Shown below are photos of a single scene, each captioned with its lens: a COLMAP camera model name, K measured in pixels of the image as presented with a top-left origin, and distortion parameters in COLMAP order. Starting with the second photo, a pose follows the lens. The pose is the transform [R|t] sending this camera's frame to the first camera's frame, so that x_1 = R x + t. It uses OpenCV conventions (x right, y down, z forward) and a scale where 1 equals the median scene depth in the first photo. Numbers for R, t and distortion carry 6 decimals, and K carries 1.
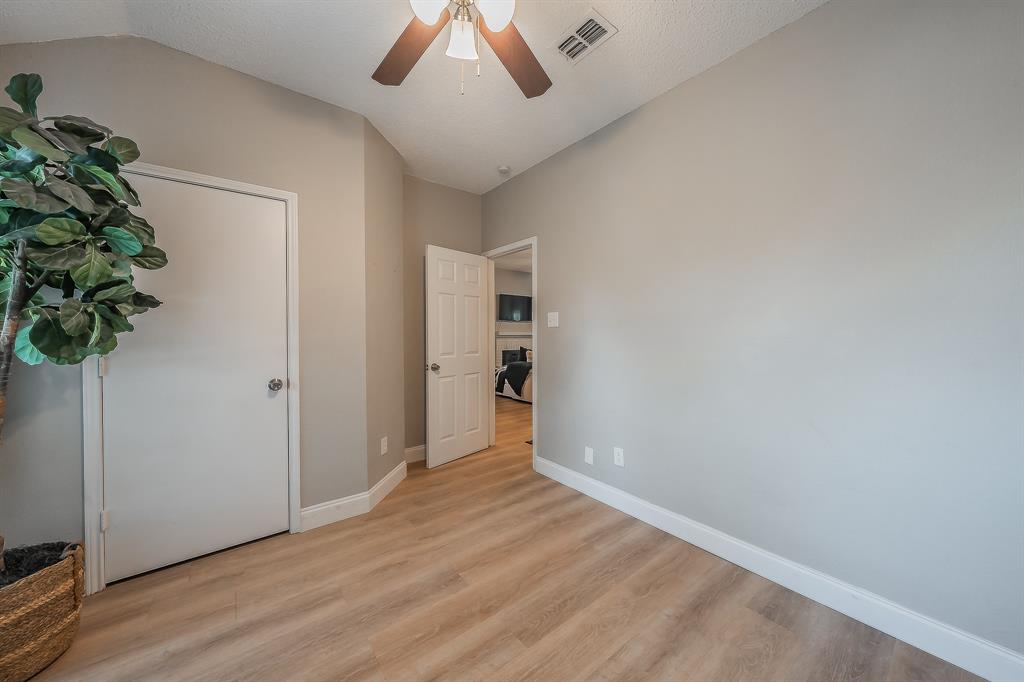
lens RADIAL K [[349.0, 0, 509.9], [0, 349.0, 334.6], [0, 0, 1]] dist [-0.000526, -0.000042]
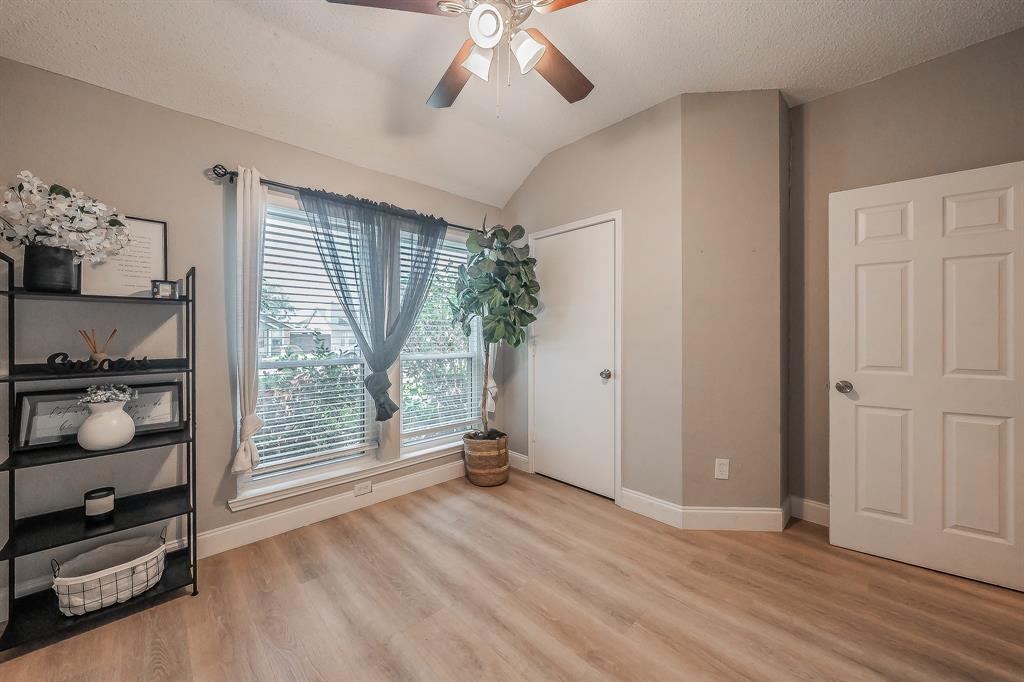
lens RADIAL K [[391.3, 0, 511.2], [0, 391.3, 333.2], [0, 0, 1]] dist [0.001432, 0.000114]
pose [[0.104748, 0.003892, -0.994491, 0.638803], [-0.007685, 0.999966, 0.003104, -0.000653], [0.994469, 0.007318, 0.104775, 0.515473]]
